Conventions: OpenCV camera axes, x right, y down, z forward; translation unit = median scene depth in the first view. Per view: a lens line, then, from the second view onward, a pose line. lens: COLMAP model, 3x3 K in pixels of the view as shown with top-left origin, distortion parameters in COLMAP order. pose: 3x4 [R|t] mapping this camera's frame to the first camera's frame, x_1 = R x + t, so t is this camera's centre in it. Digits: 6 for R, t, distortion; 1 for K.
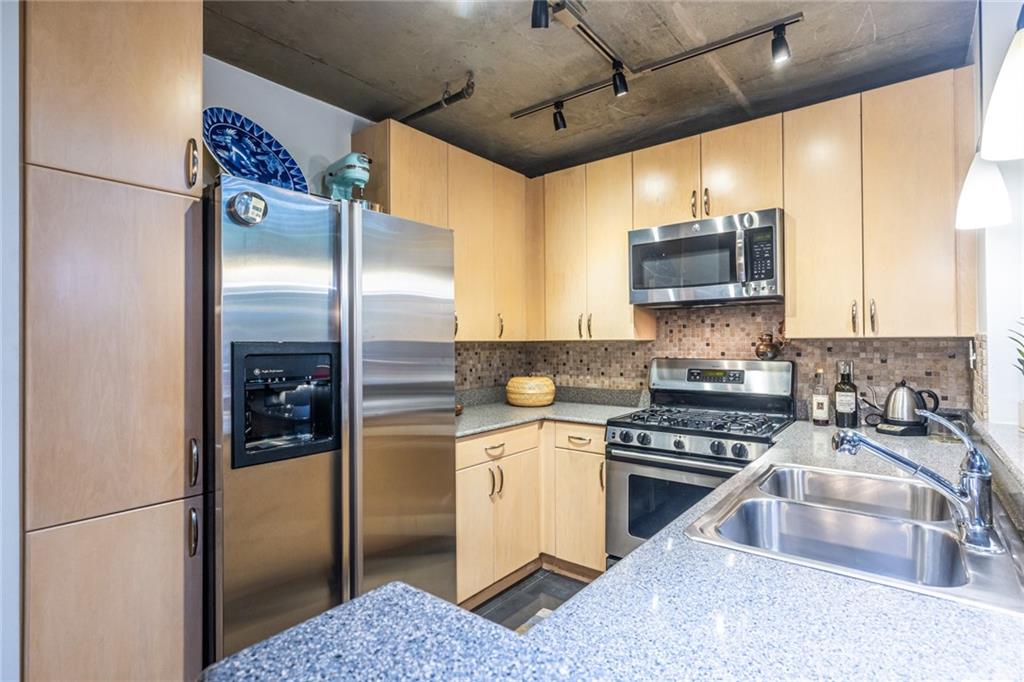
lens RADIAL K [[517.2, 0, 516.0], [0, 517.2, 326.7], [0, 0, 1]] dist [-0.000608, -0.001232]
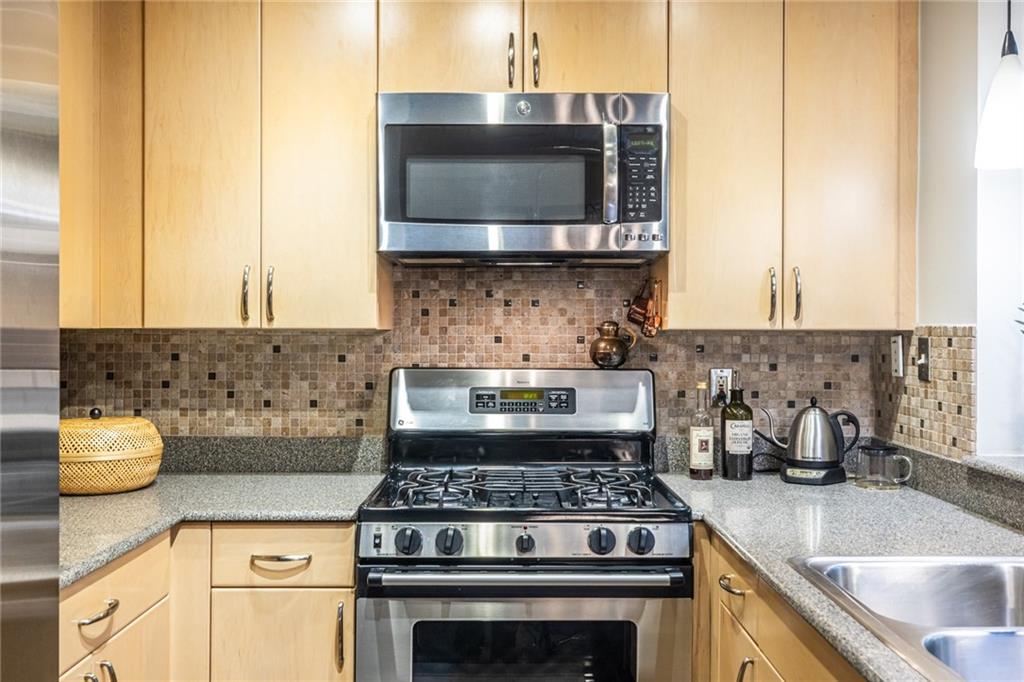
lens RADIAL K [[931.8, 0, 523.7], [0, 931.8, 338.3], [0, 0, 1]] dist [-0.020849, 0.053555]
pose [[0.763650, 0.001684, 0.645628, -0.234756], [-0.027358, 0.999183, 0.029753, 0.005006], [-0.645051, -0.040384, 0.763072, 0.300622]]
